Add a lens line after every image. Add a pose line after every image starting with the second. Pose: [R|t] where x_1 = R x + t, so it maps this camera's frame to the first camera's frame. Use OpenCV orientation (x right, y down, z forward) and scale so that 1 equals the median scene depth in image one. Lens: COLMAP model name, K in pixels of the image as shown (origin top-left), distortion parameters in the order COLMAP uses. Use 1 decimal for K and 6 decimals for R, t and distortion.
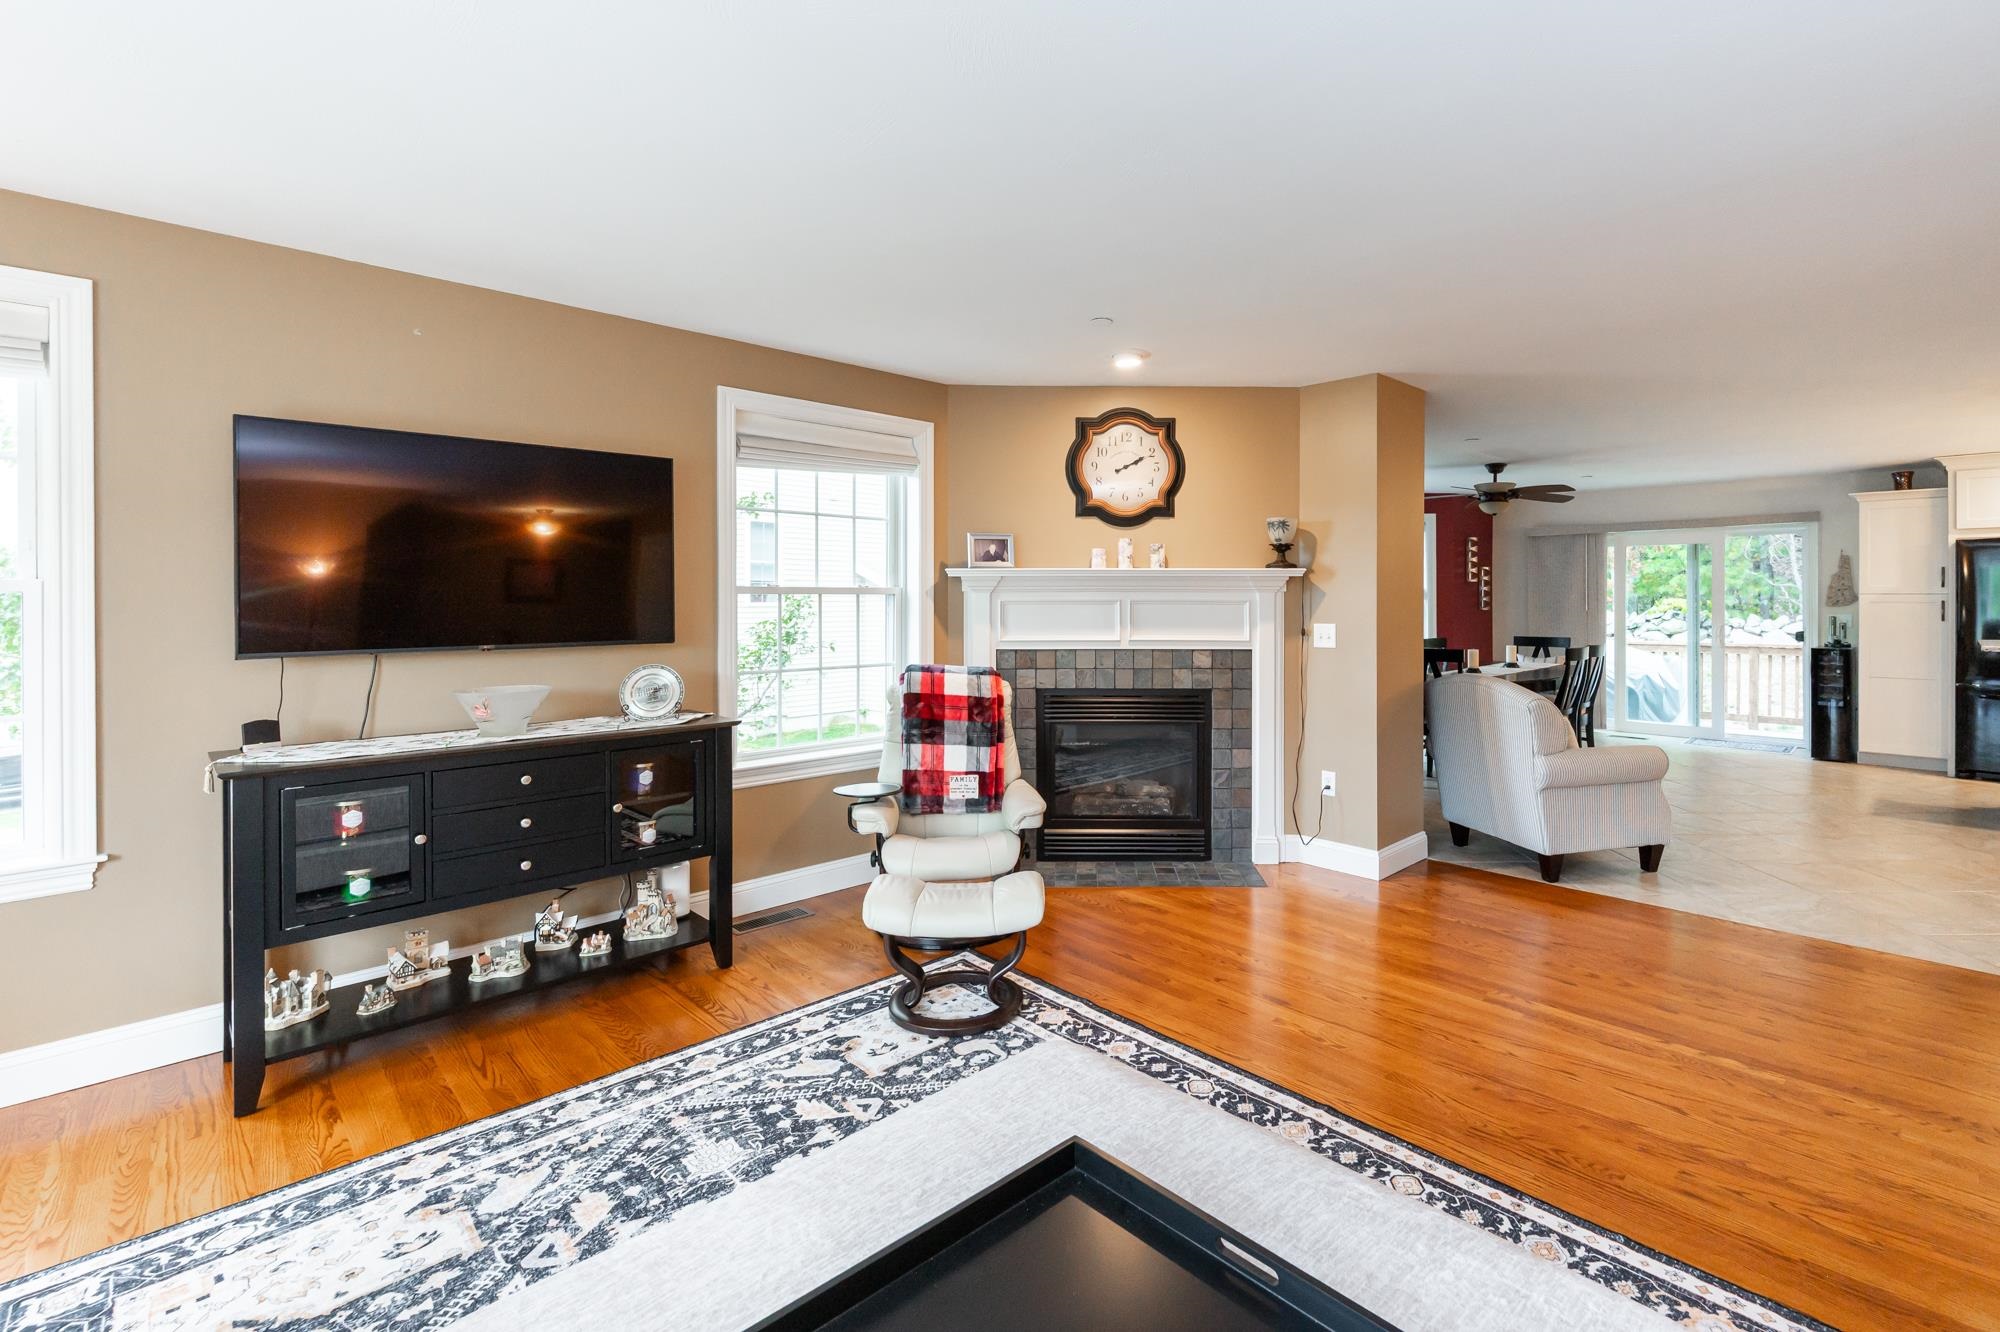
lens RADIAL K [[899.1, 0, 1081.2], [0, 899.1, 603.7], [0, 0, 1]] dist [-0.000276, -0.000100]
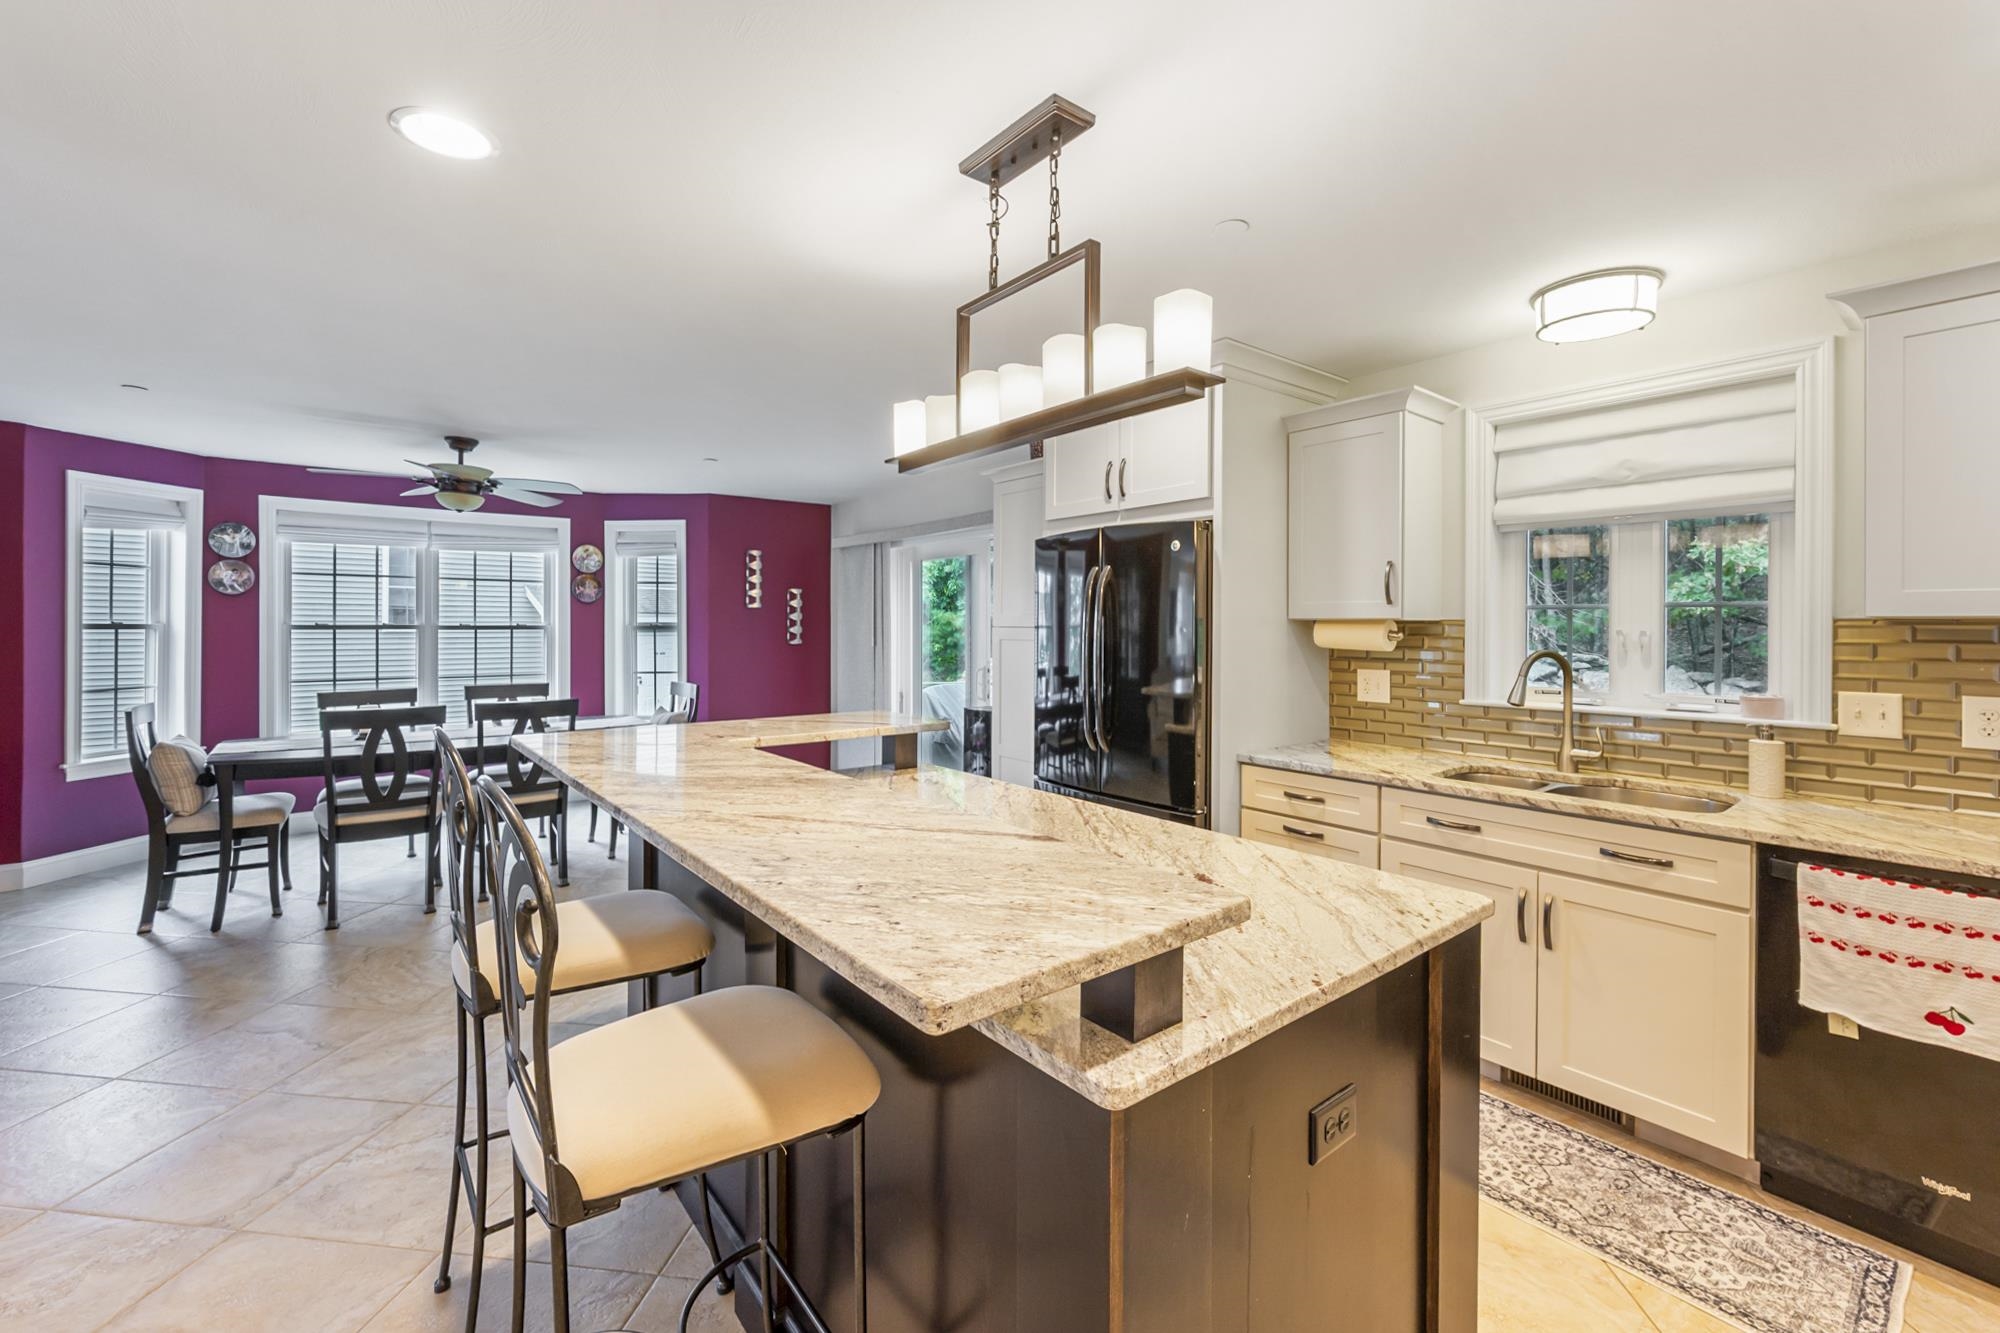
lens RADIAL K [[829.4, 0, 991.6], [0, 829.4, 618.8], [0, 0, 1]] dist [-0.003739, -0.000918]
pose [[0.992276, 0.002622, -0.124025, 2.348139], [-0.003843, 0.999946, -0.009604, -0.024599], [0.123993, 0.010006, 0.992233, 1.002670]]
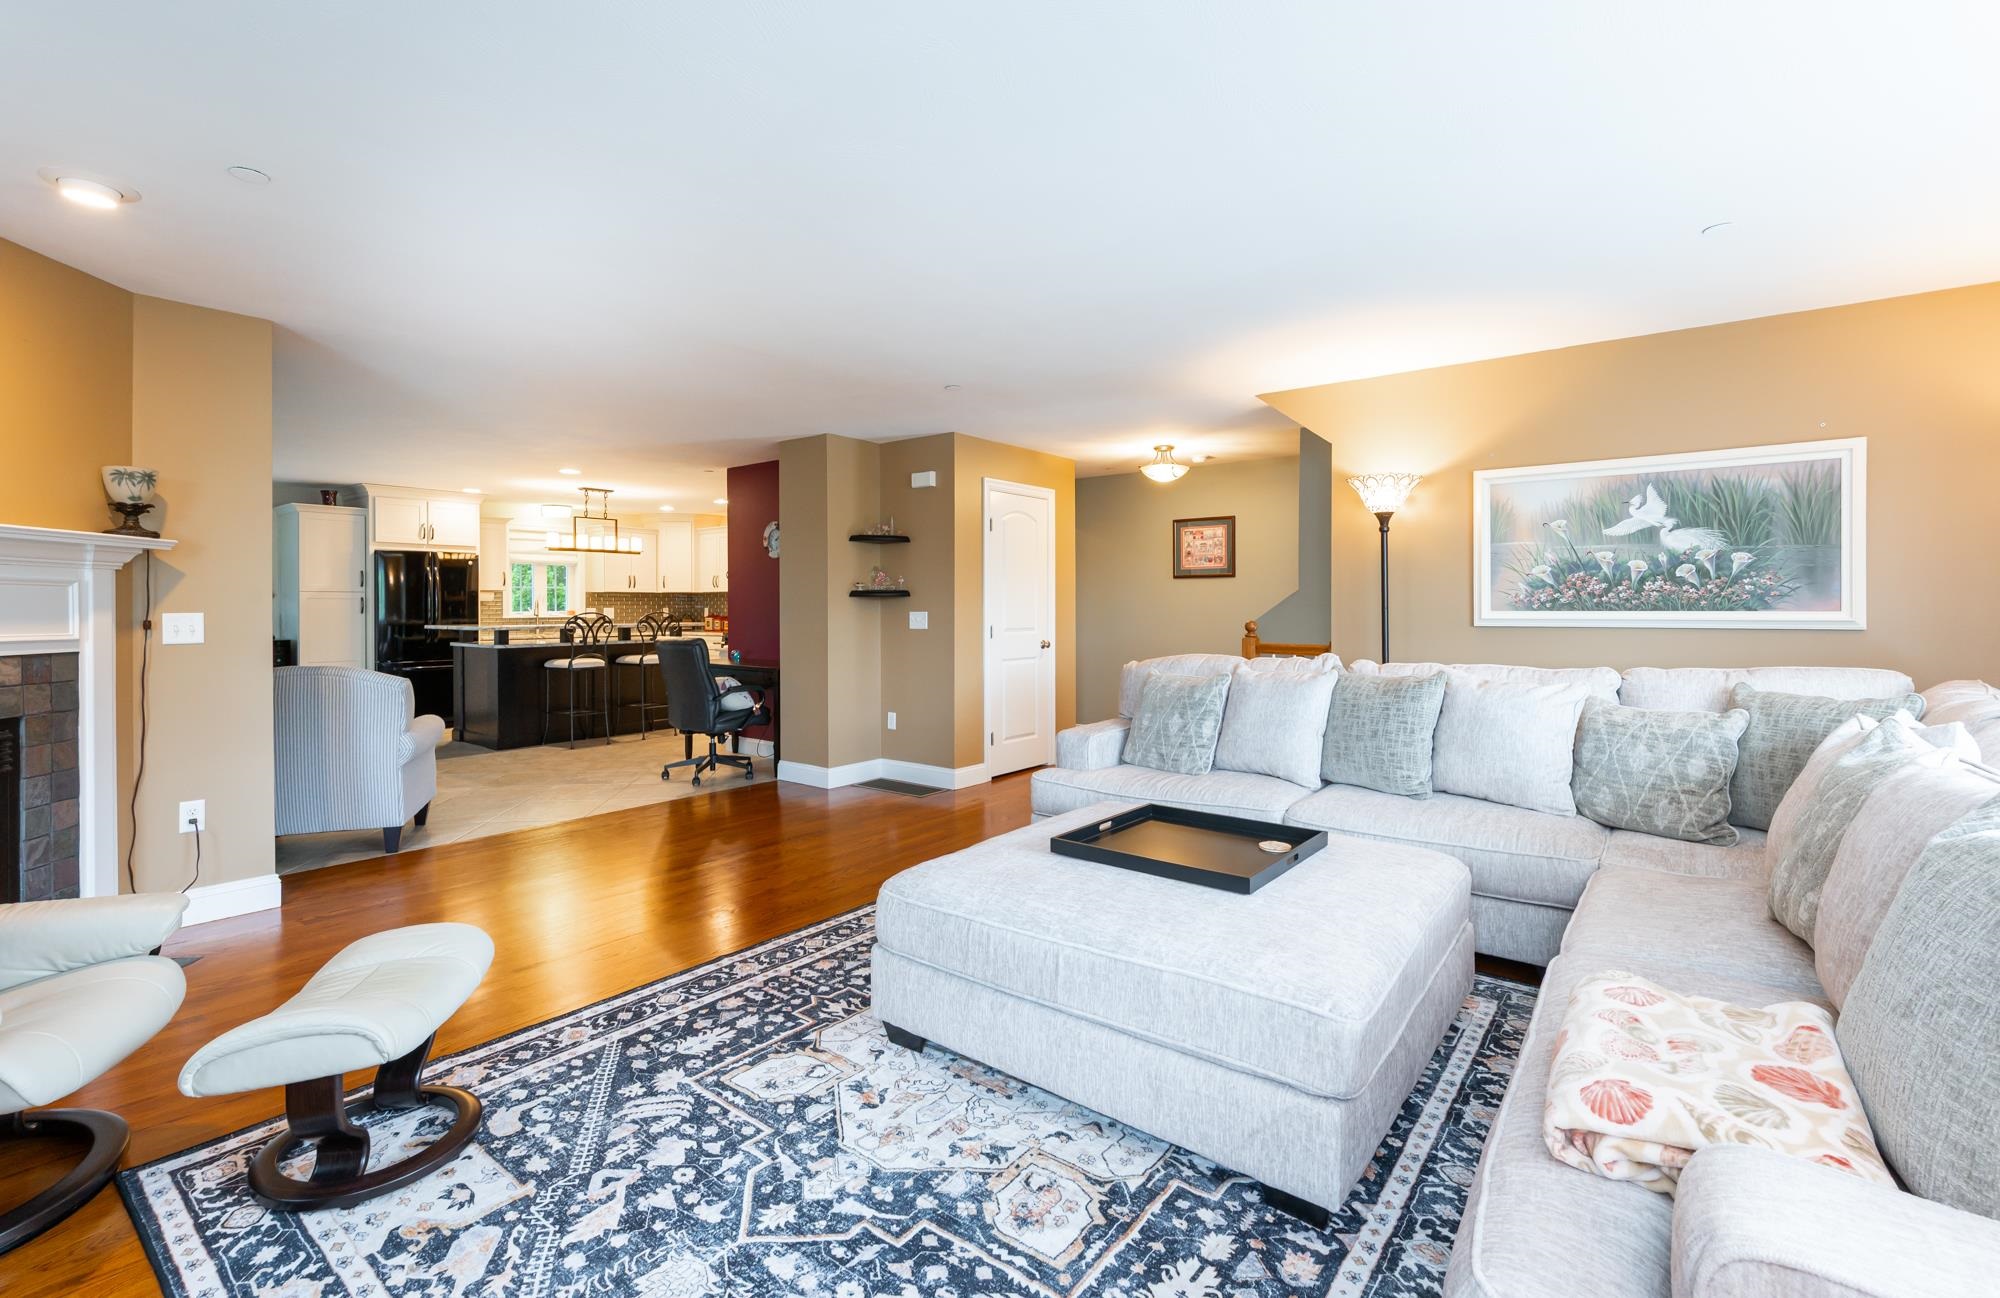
lens RADIAL K [[885.0, 0, 990.7], [0, 885.0, 608.2], [0, 0, 1]] dist [-0.001536, 0.000373]
pose [[-0.109935, -0.002742, 0.993935, -0.869167], [0.005976, 0.999976, 0.003420, 0.030201], [-0.993921, 0.006315, -0.109916, 0.597010]]
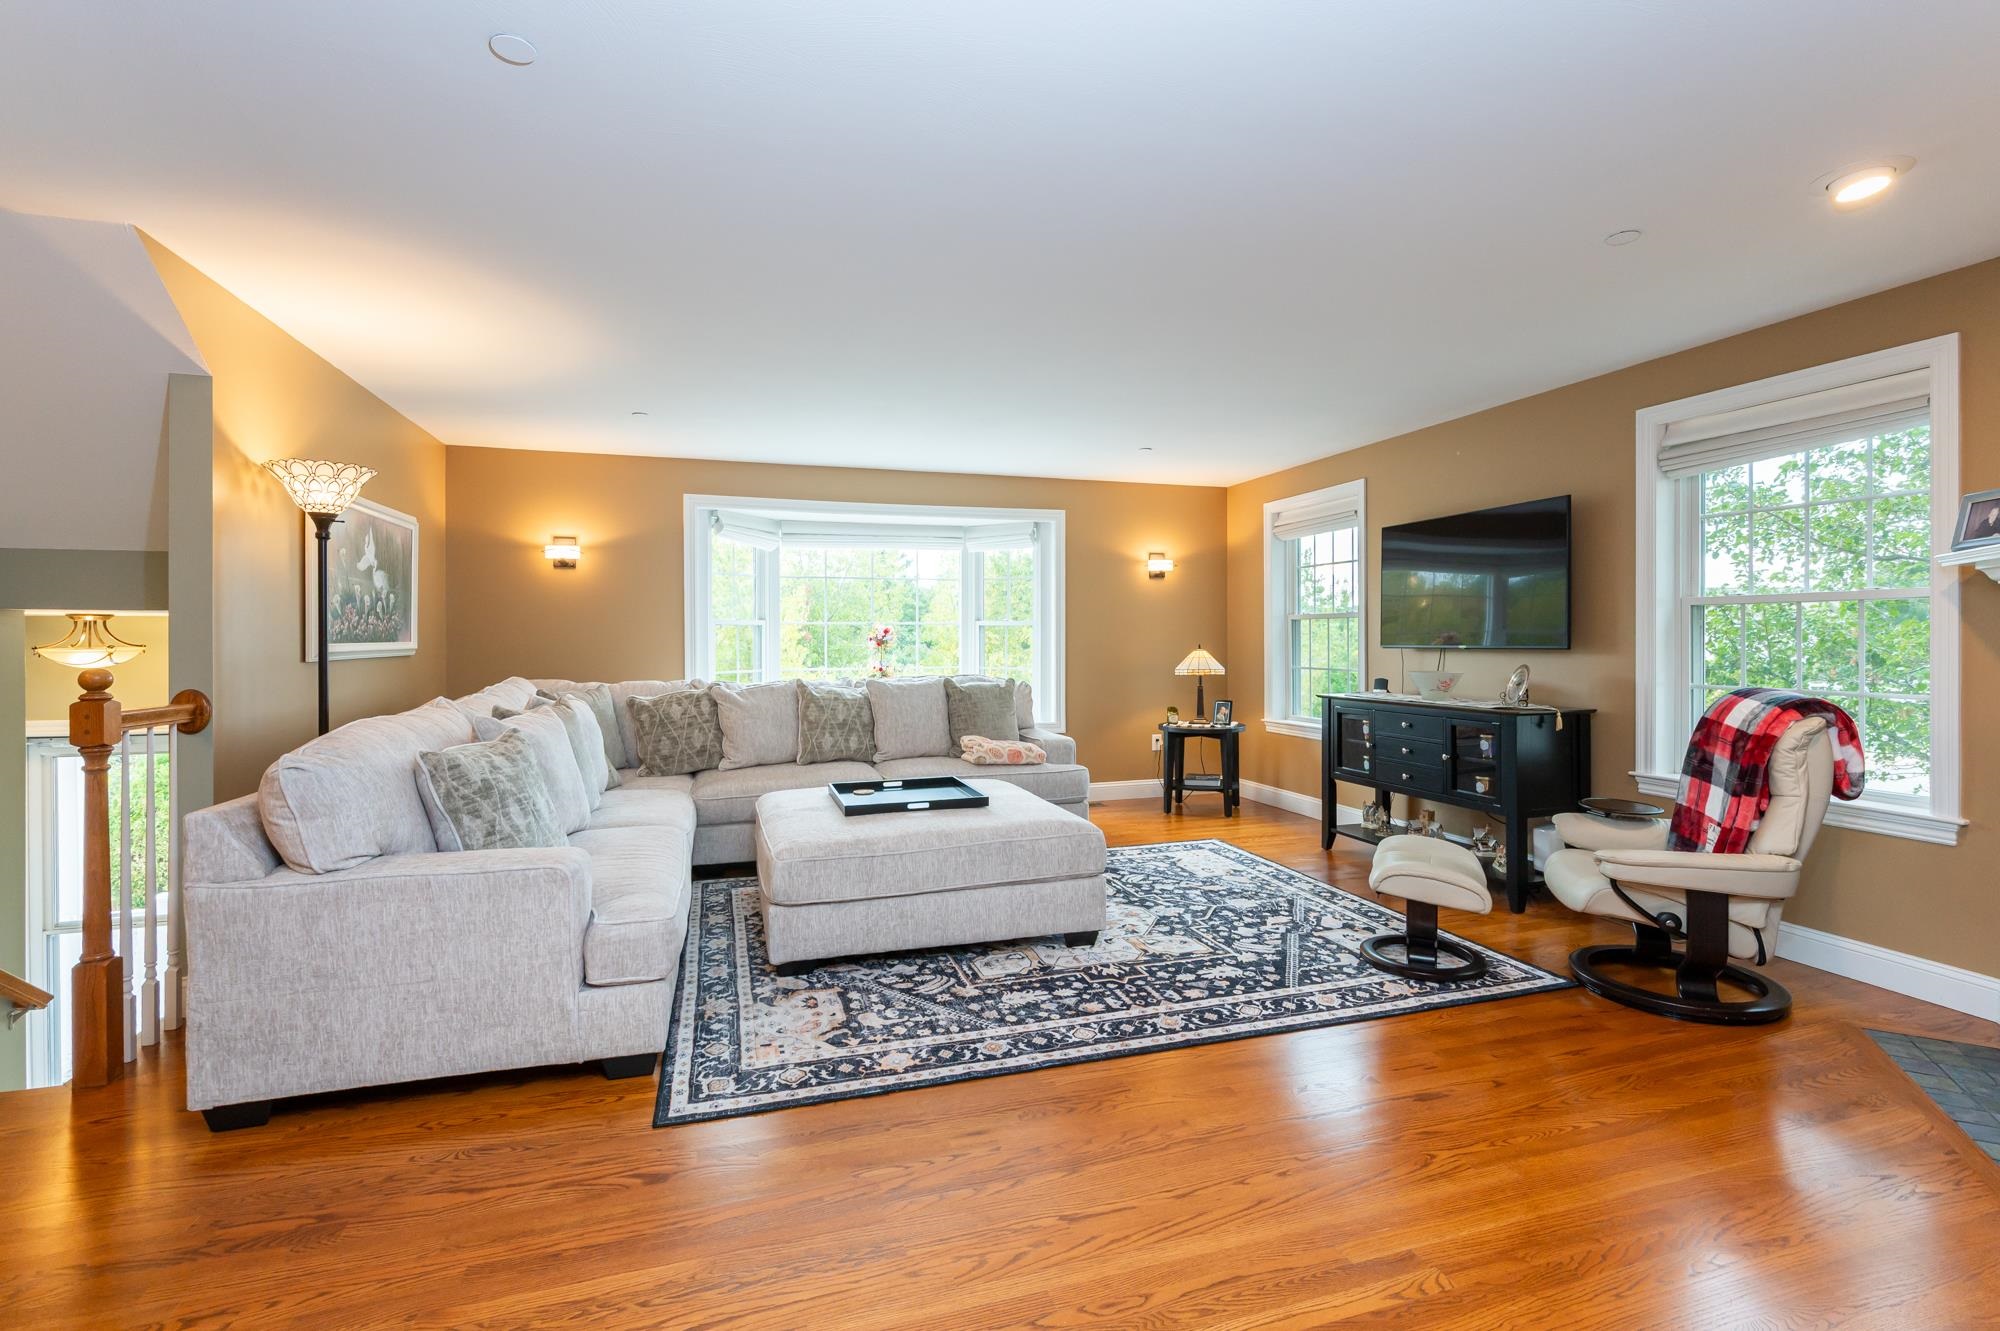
lens RADIAL K [[901.9, 0, 1003.9], [0, 901.9, 642.0], [0, 0, 1]] dist [-0.000174, -0.000089]
pose [[-0.465972, 0.006028, -0.884779, 1.128681], [-0.001292, 0.999971, 0.007493, 0.031321], [0.884799, 0.004635, -0.465950, 1.062209]]
